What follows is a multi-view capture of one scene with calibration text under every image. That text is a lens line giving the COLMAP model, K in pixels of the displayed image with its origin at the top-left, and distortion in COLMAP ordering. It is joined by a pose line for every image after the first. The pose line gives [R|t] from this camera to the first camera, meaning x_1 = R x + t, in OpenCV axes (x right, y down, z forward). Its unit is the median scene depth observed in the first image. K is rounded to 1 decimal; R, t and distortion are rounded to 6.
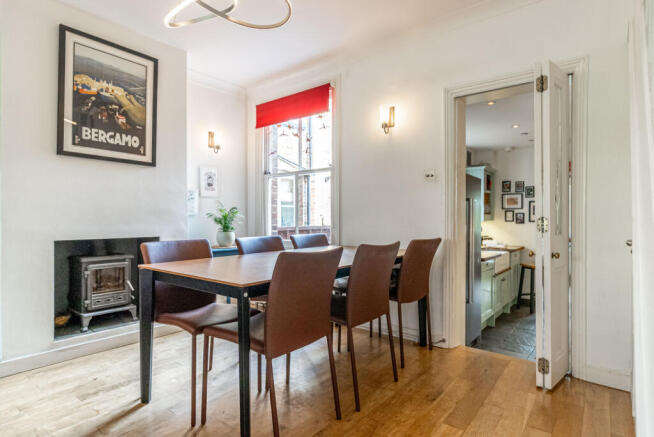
lens RADIAL K [[353.2, 0, 326.4], [0, 353.2, 218.4], [0, 0, 1]] dist [-0.014471, -0.000396]
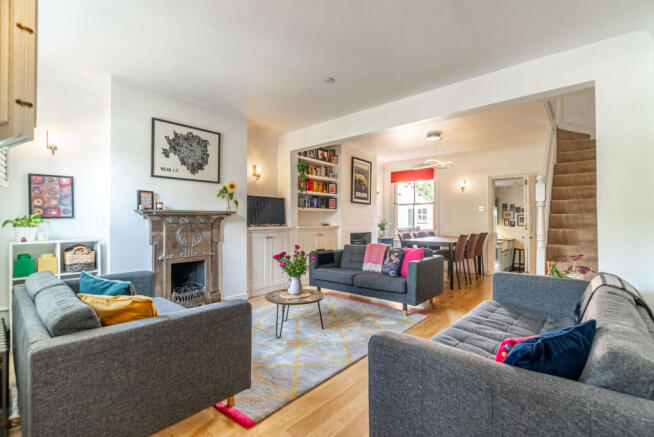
lens RADIAL K [[302.0, 0, 327.5], [0, 302.0, 219.0], [0, 0, 1]] dist [-0.000800, 0.000462]
pose [[0.999767, -0.000535, -0.021600, -0.444800], [0.000368, 0.999970, -0.007742, -0.015224], [0.021603, 0.007732, 0.999737, -0.699427]]
